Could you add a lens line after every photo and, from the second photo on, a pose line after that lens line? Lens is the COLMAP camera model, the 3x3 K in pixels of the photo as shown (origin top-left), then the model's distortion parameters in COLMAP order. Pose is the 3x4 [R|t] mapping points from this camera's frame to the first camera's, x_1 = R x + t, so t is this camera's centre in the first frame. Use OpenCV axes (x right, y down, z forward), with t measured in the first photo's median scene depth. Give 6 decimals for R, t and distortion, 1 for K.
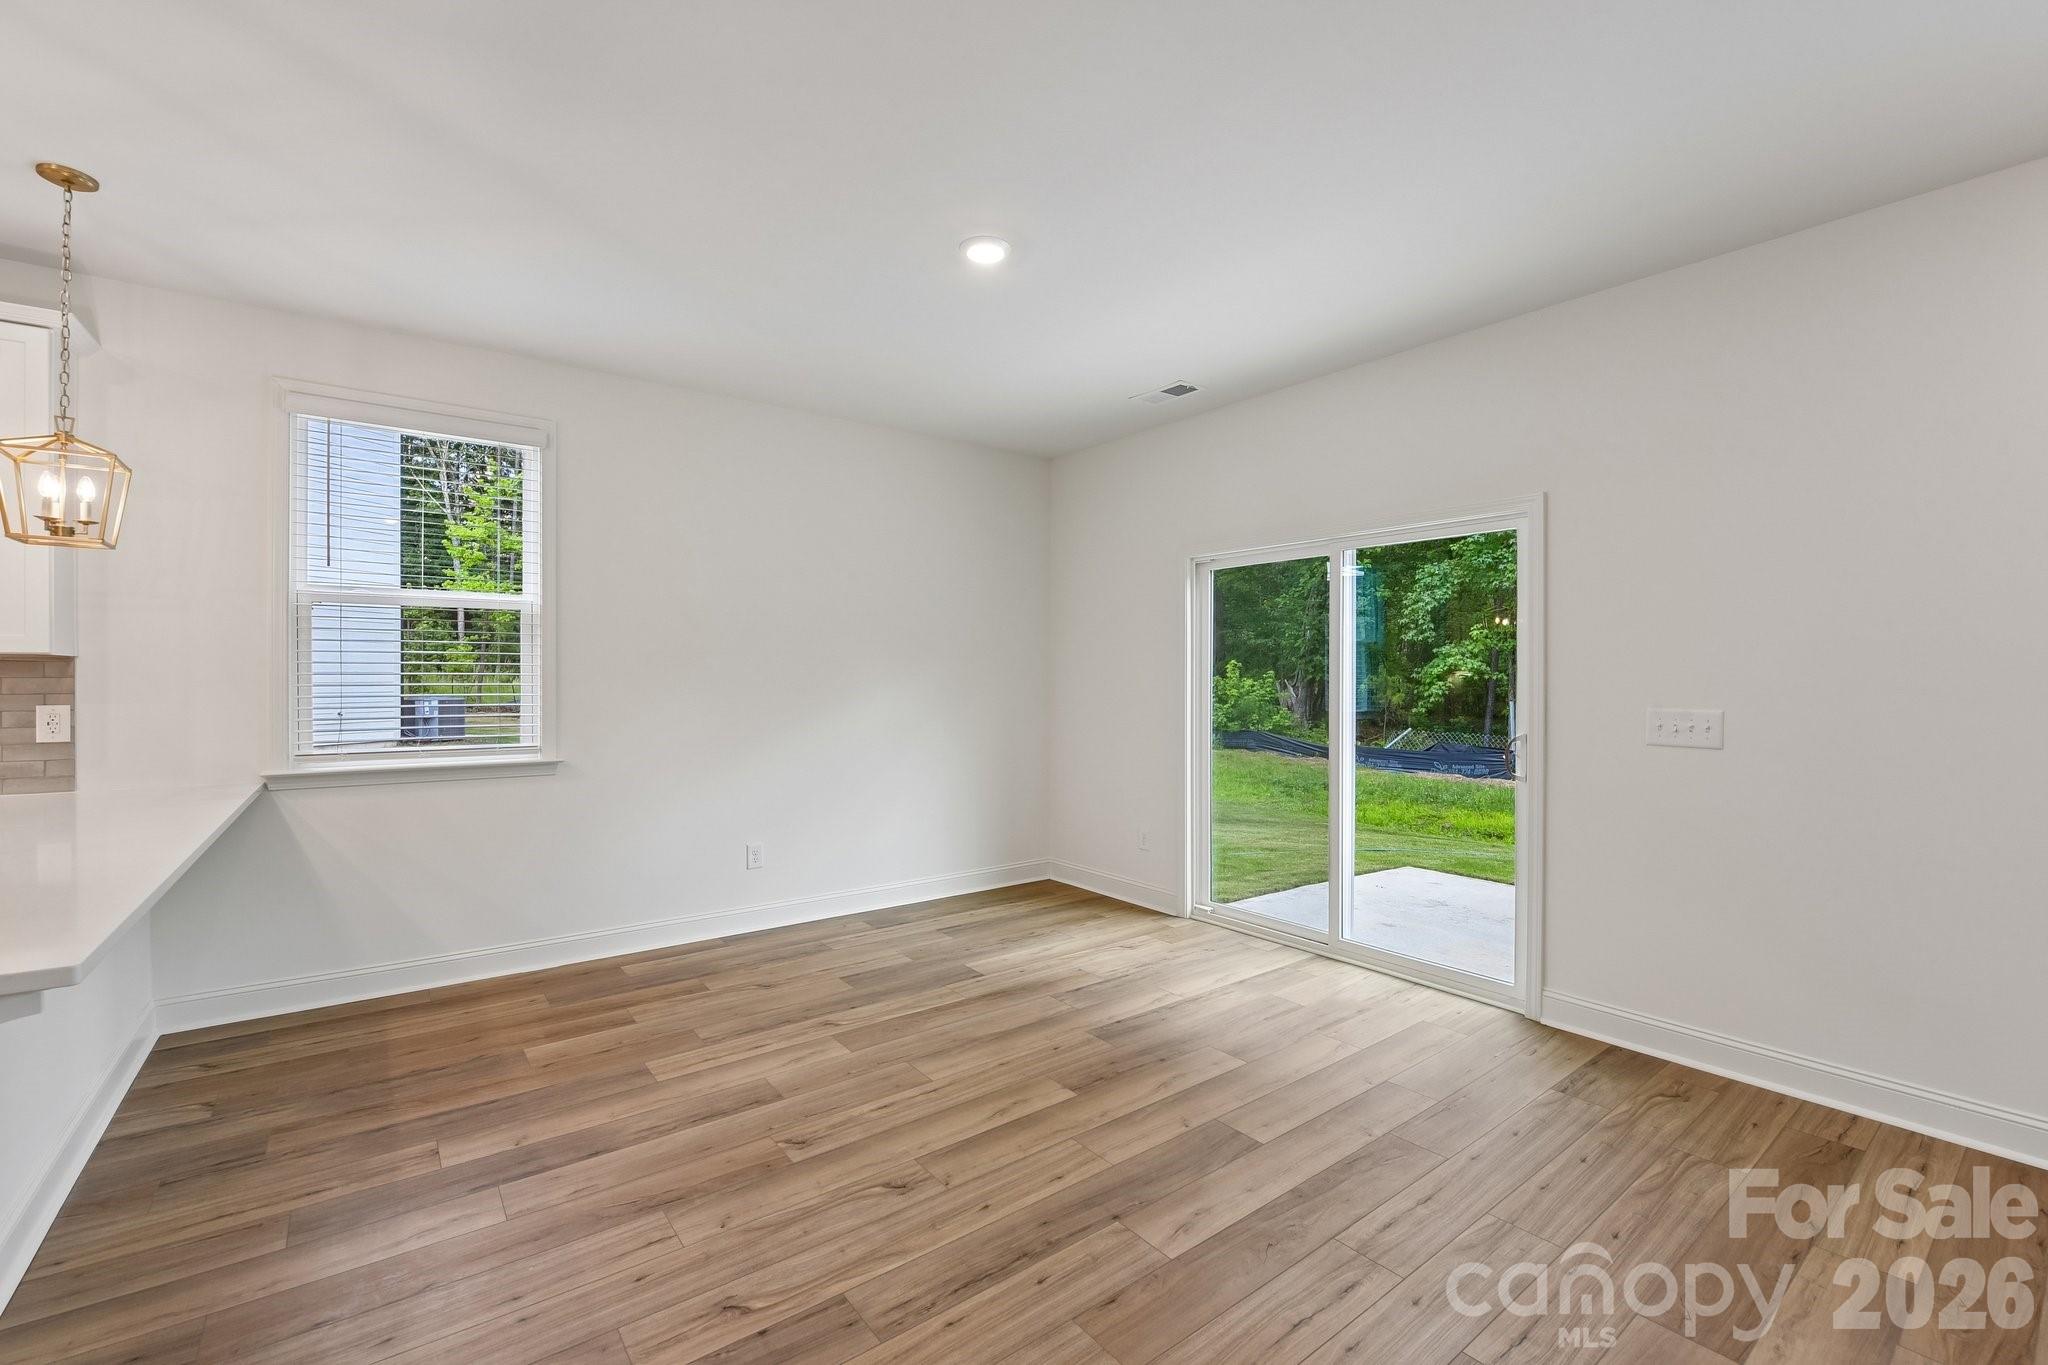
lens RADIAL K [[866.5, 0, 1018.9], [0, 866.5, 678.9], [0, 0, 1]] dist [-0.017733, 0.000758]
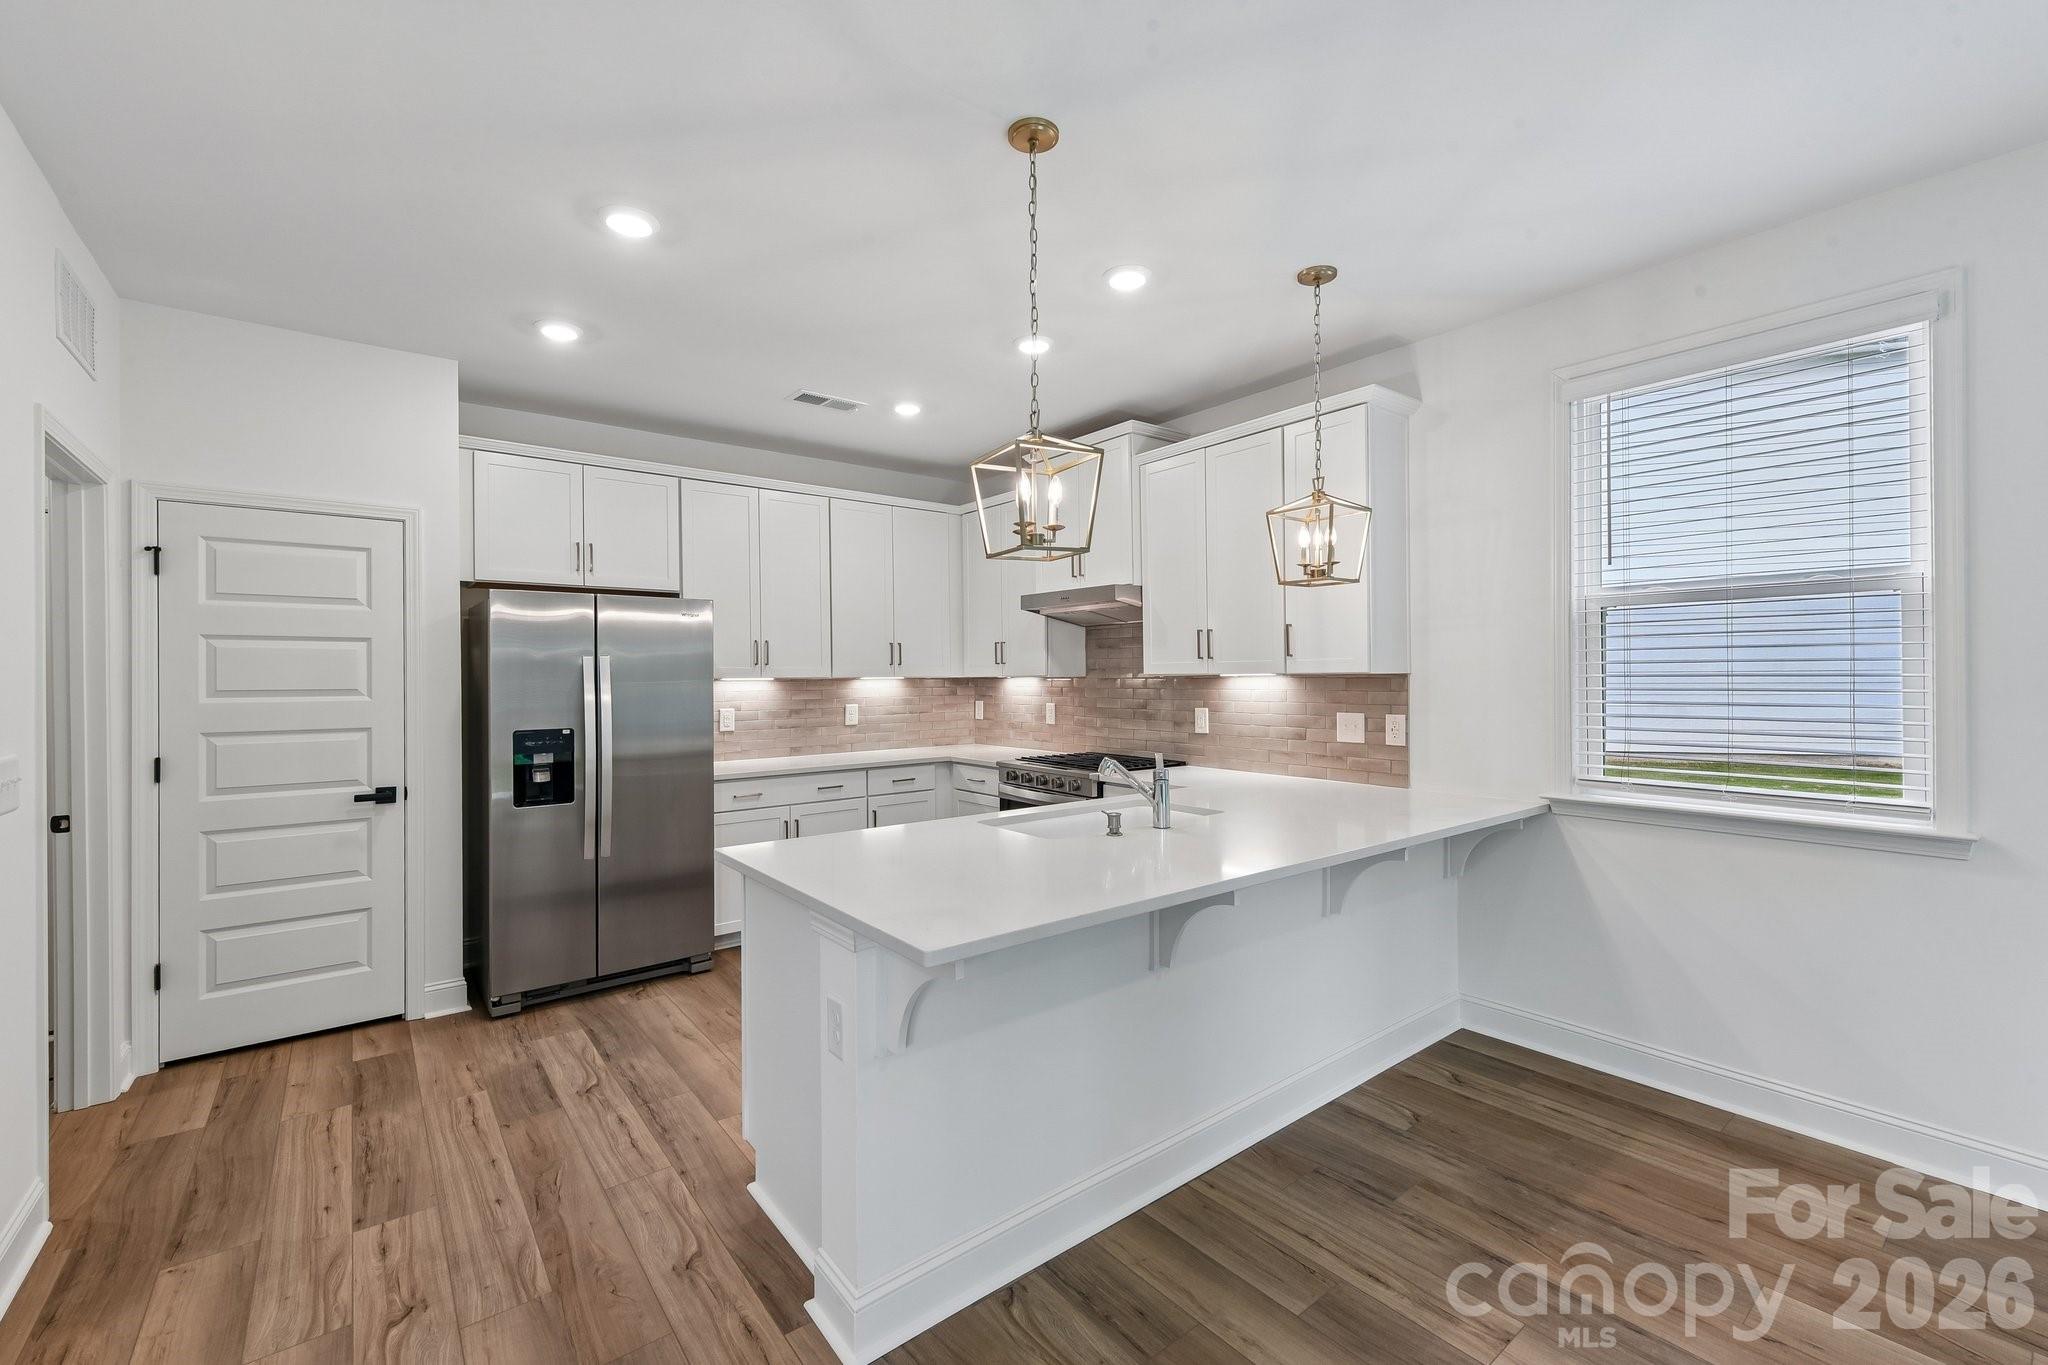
lens RADIAL K [[840.0, 0, 1019.5], [0, 840.0, 673.6], [0, 0, 1]] dist [-0.001285, -0.003394]
pose [[0.010200, -0.005146, -0.999935, 0.039382], [0.003469, 0.999981, -0.005111, -0.022112], [0.999942, -0.003416, 0.010218, 0.447388]]
